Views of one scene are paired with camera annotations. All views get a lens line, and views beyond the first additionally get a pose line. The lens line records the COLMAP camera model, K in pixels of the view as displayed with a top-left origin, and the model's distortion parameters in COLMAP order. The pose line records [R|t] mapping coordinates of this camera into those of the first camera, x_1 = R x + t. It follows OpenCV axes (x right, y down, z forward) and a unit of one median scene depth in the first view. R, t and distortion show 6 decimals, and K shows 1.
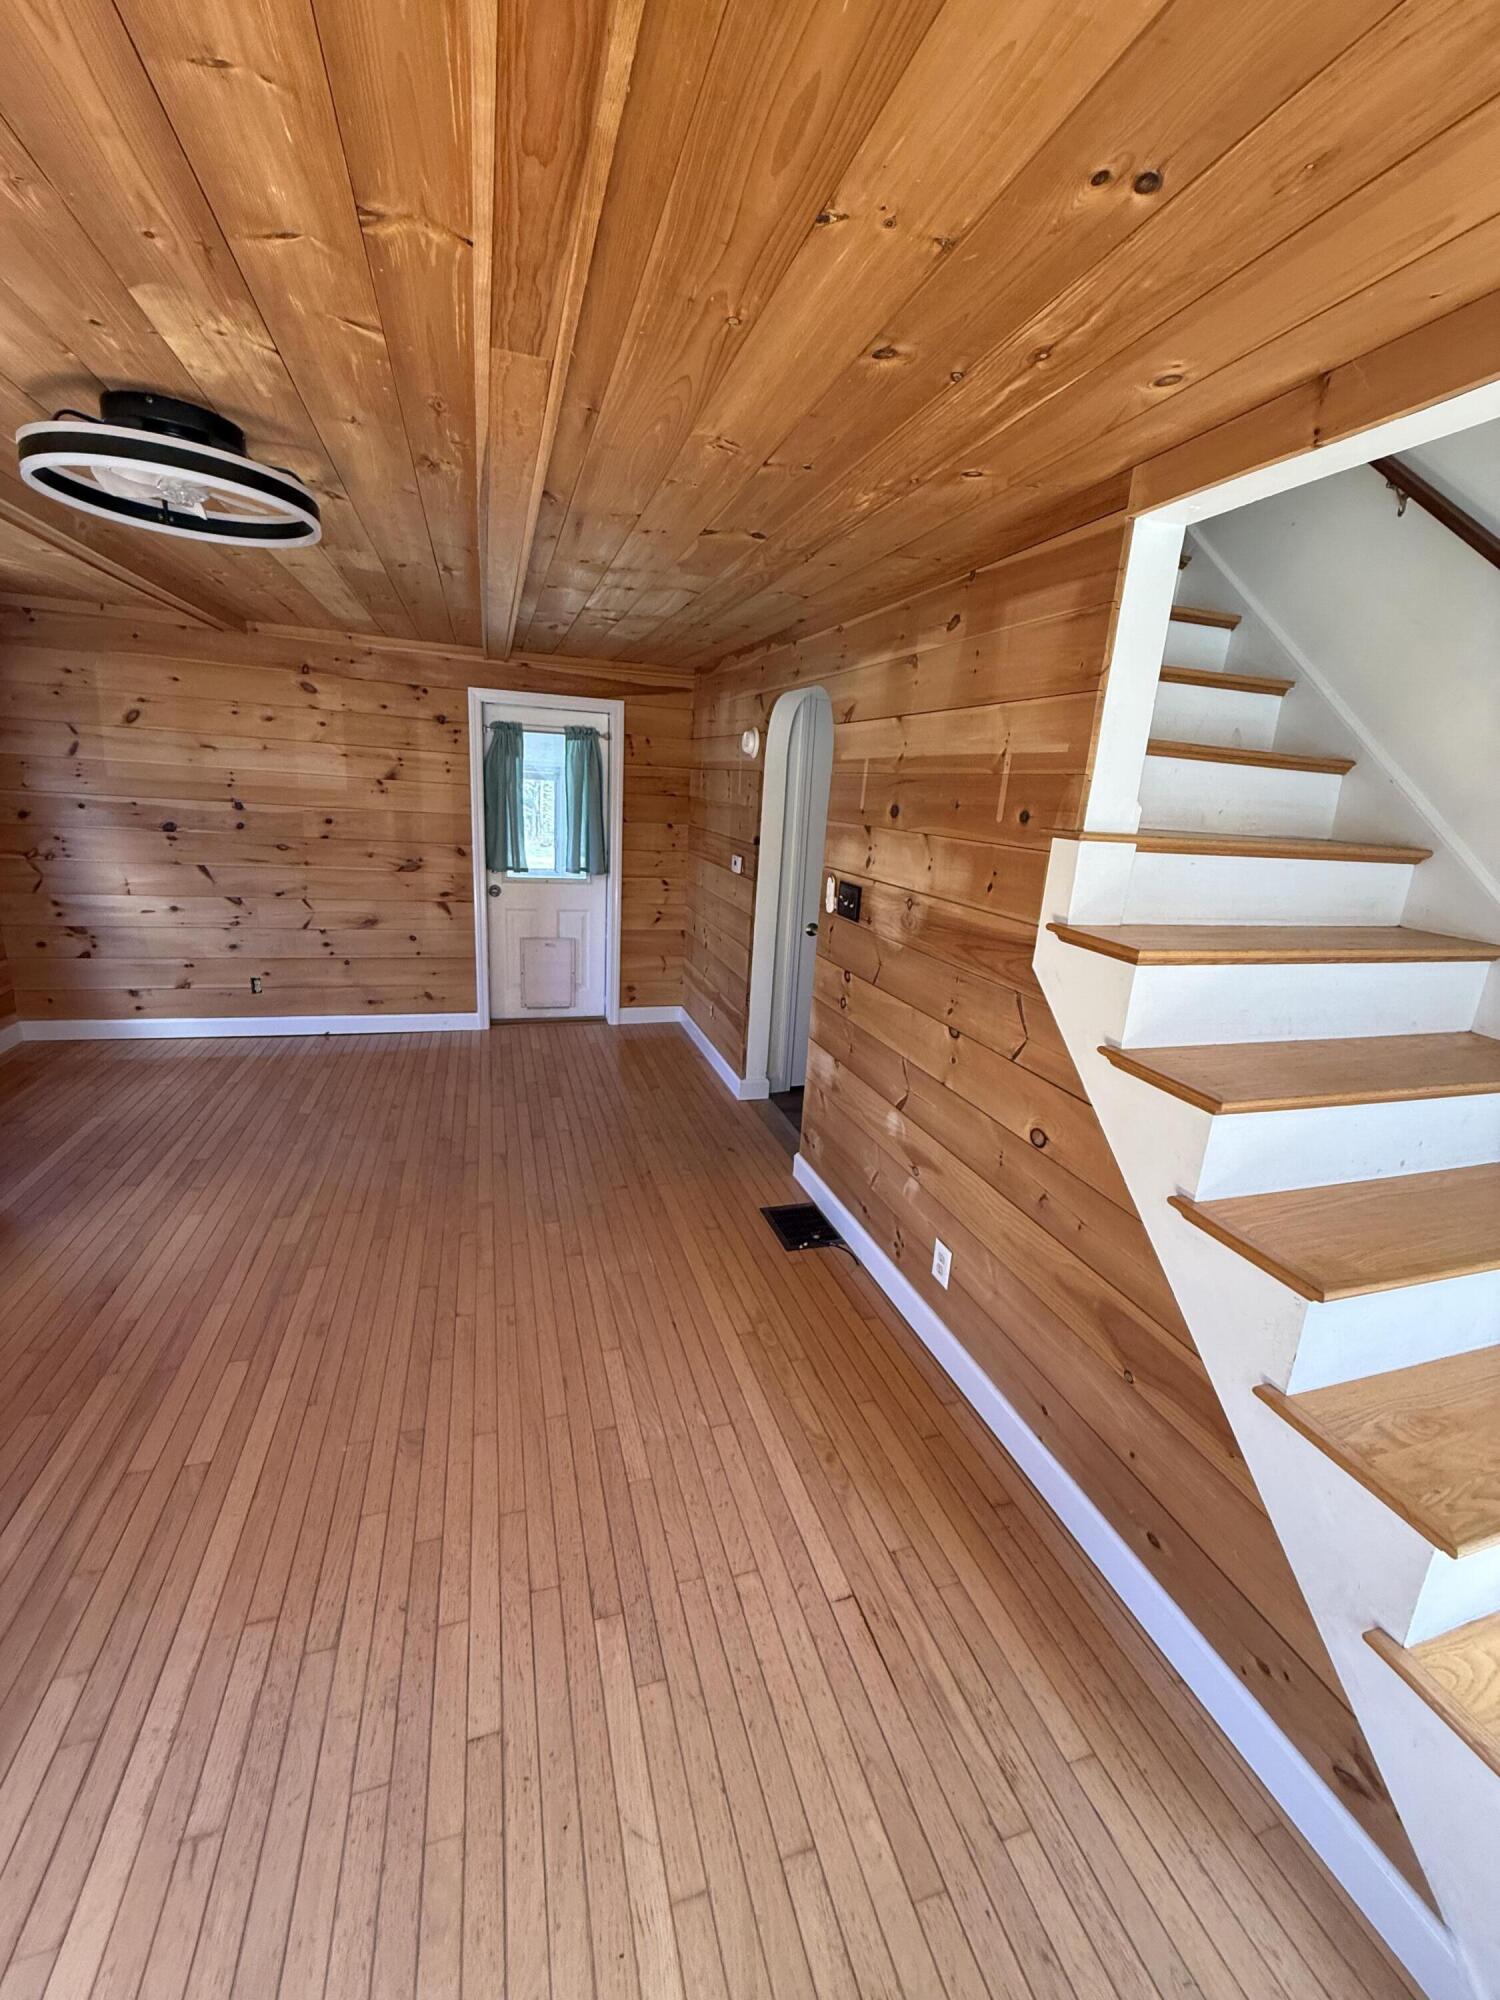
lens RADIAL K [[793.5, 0, 750.0], [0, 793.5, 992.0], [0, 0, 1]] dist [0.001100, -0.000062]
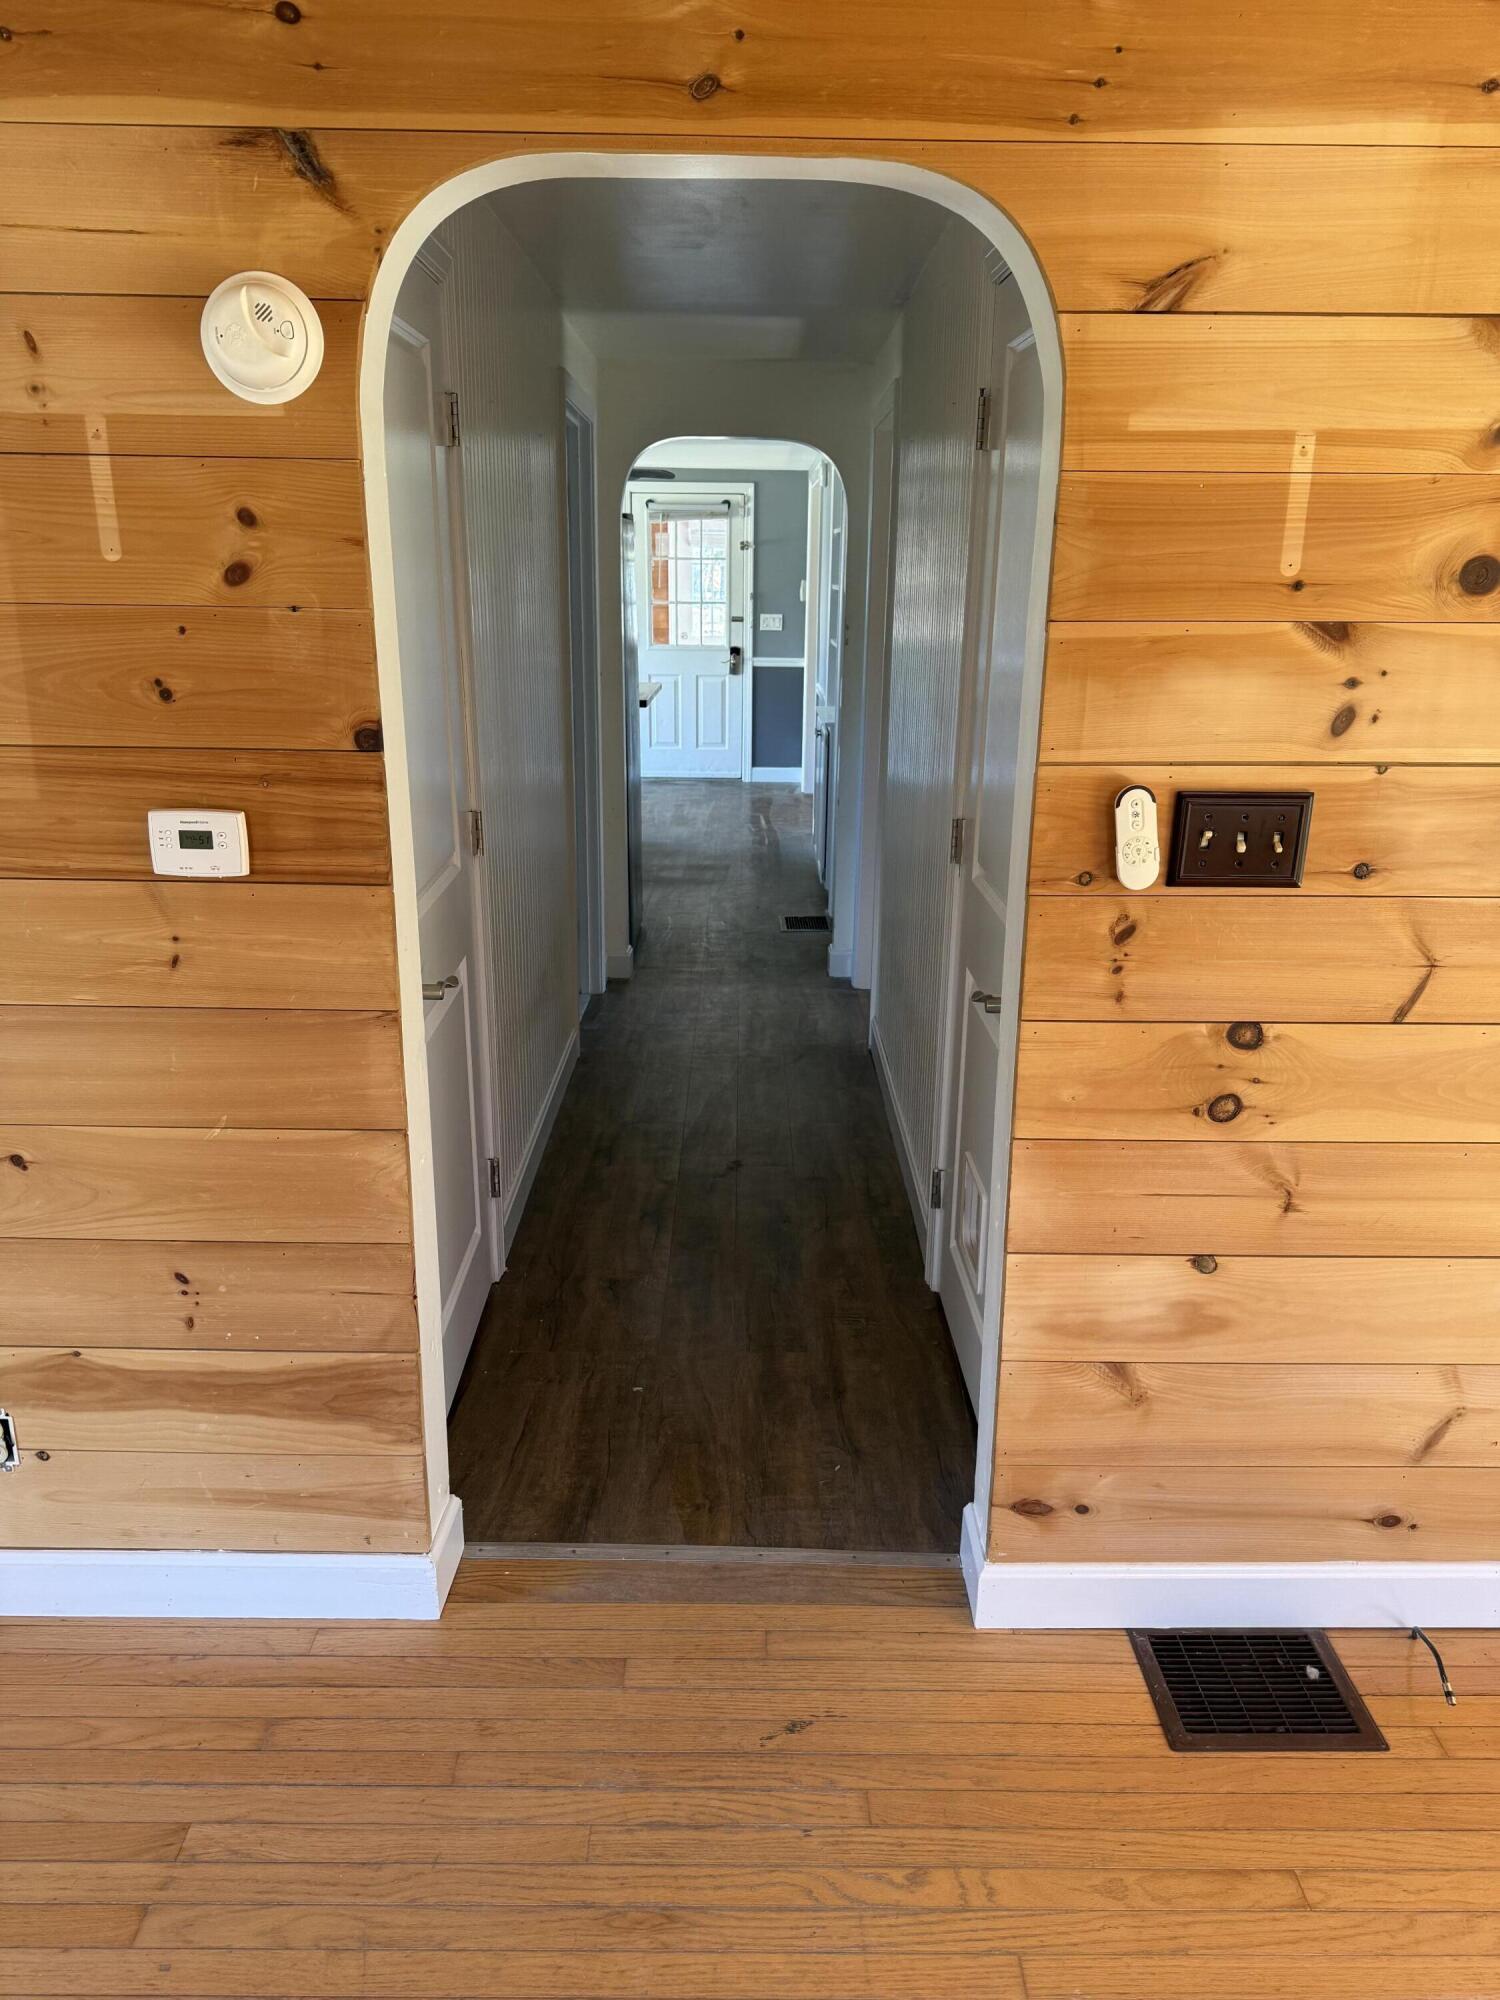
lens RADIAL K [[1431.7, 0, 743.7], [0, 1431.7, 998.5], [0, 0, 1]] dist [0.019337, -0.013646]
pose [[0.305668, -0.335866, 0.890933, -0.647889], [0.249408, 0.931289, 0.265511, -0.326547], [-0.918892, 0.141047, 0.368433, 1.155397]]
